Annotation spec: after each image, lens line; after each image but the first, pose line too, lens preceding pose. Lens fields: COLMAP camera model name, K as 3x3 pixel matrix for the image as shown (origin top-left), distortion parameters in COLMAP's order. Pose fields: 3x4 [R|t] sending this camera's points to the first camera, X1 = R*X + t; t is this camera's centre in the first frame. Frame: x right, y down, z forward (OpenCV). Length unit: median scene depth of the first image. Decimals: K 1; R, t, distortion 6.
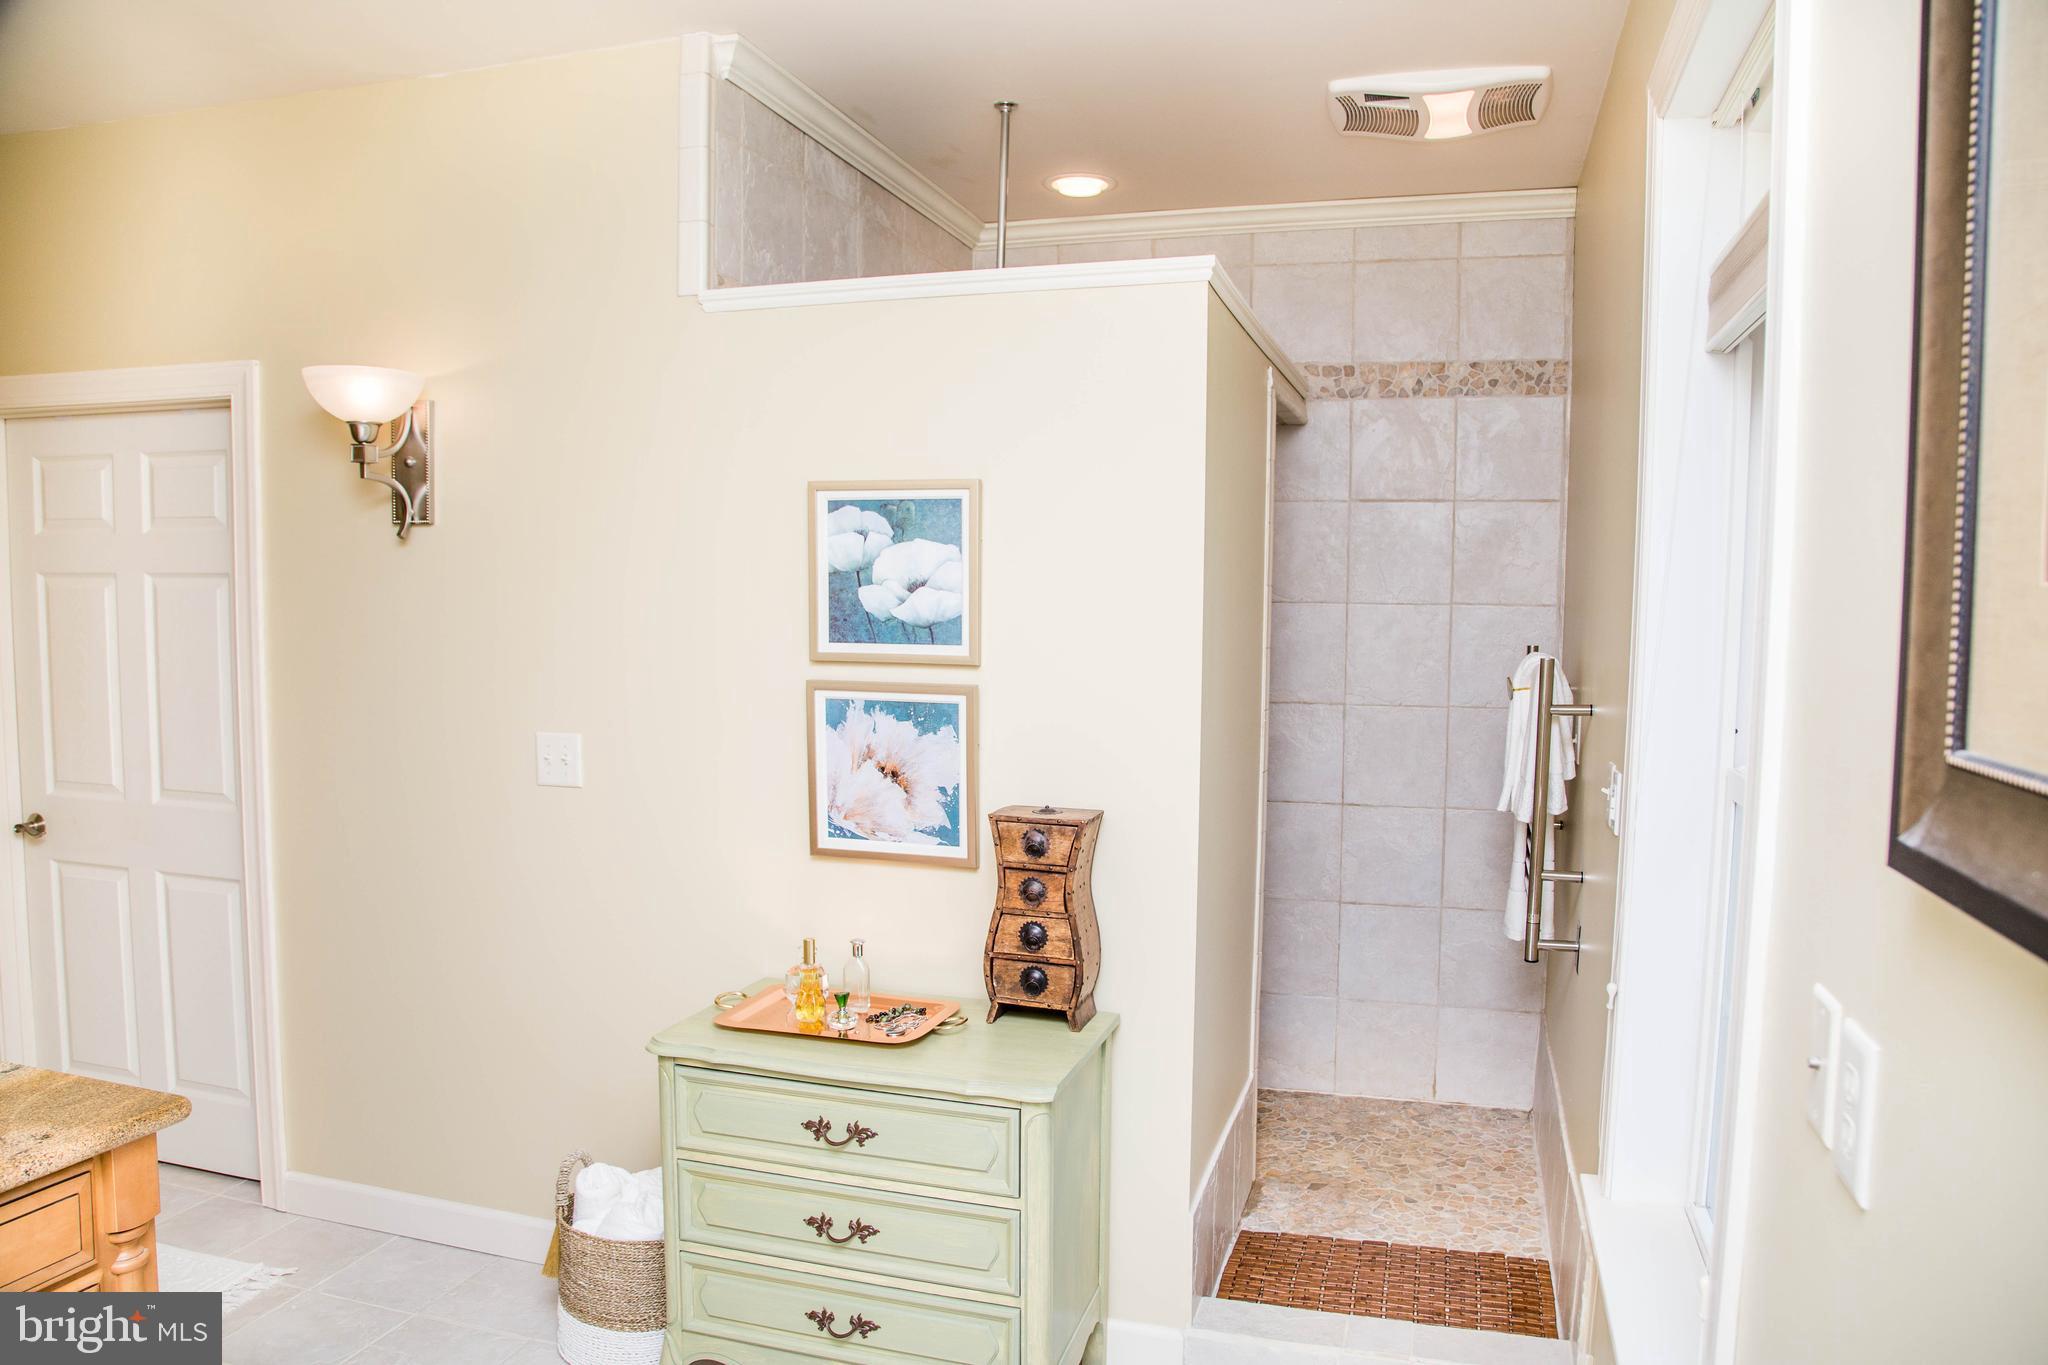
lens RADIAL K [[1396.3, 0, 1032.5], [0, 1396.3, 699.6], [0, 0, 1]] dist [-0.131413, 0.075243]
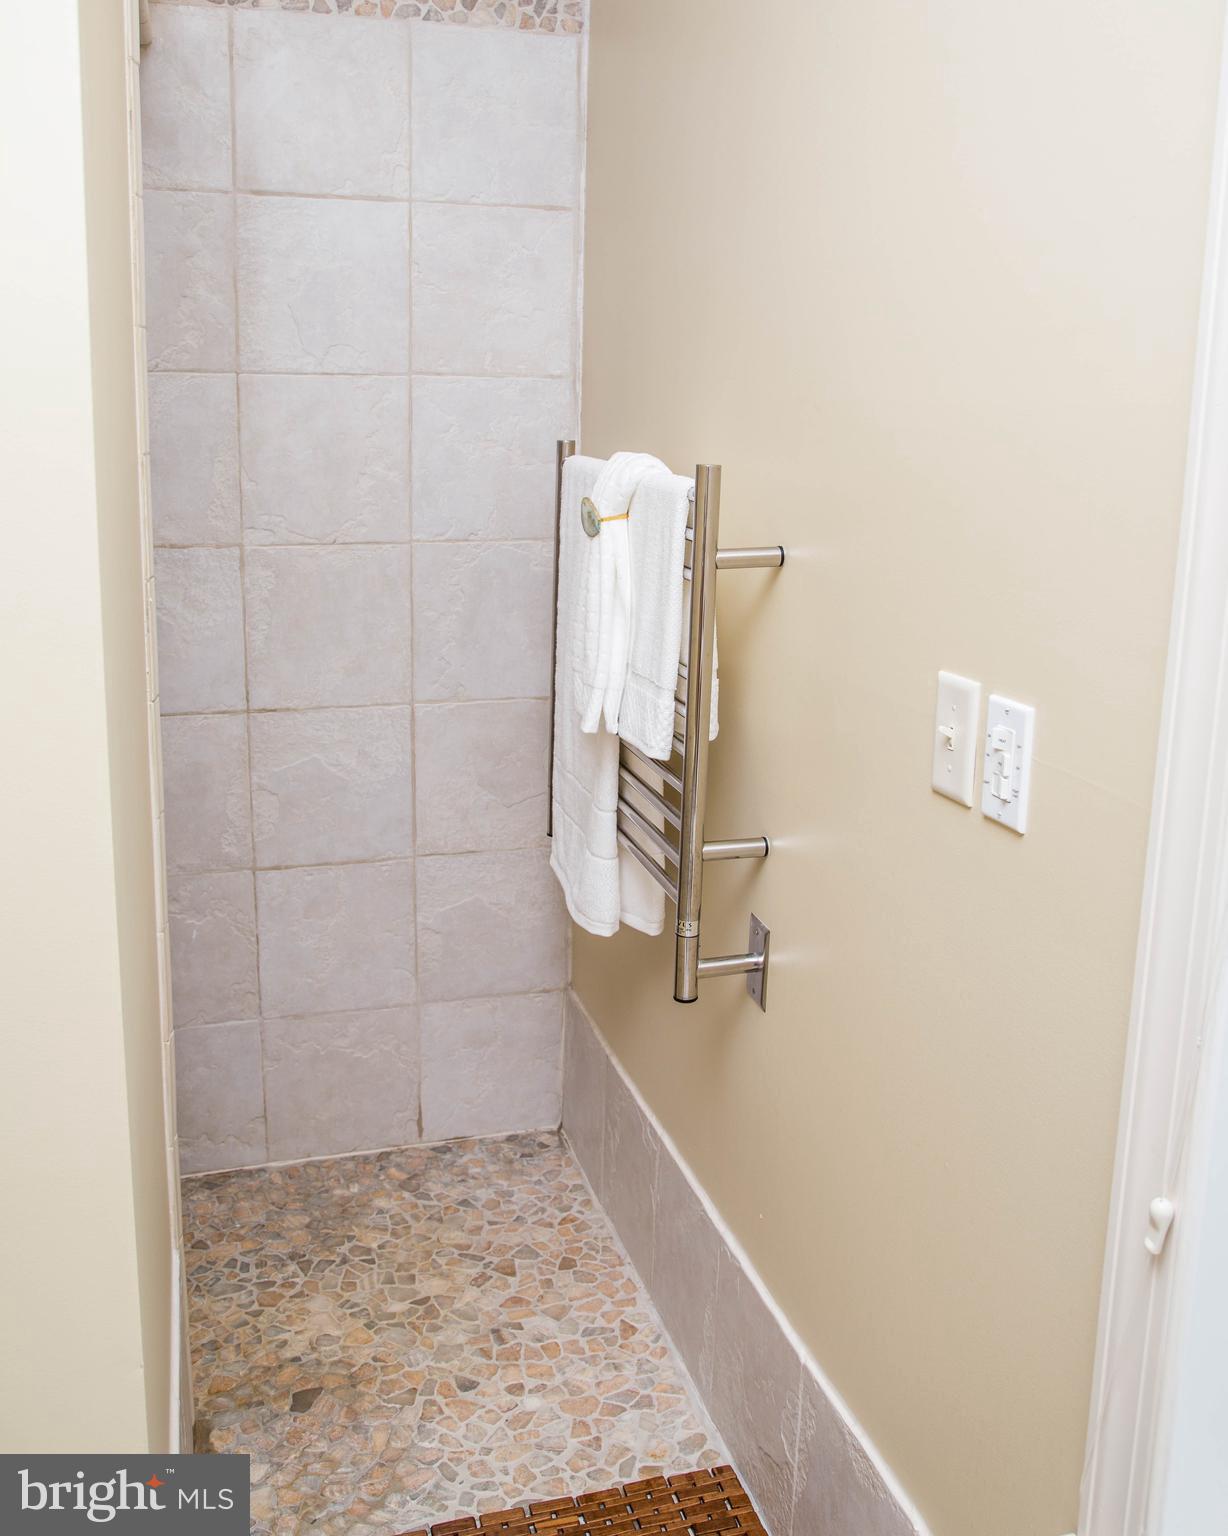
lens RADIAL K [[1452.7, 0, 610.4], [0, 1452.7, 679.2], [0, 0, 1]] dist [-0.058237, 0.012871]
pose [[0.839593, -0.098077, 0.534288, 0.021885], [0.033361, 0.991019, 0.129493, -0.015378], [-0.542190, -0.090897, 0.835325, 0.407503]]
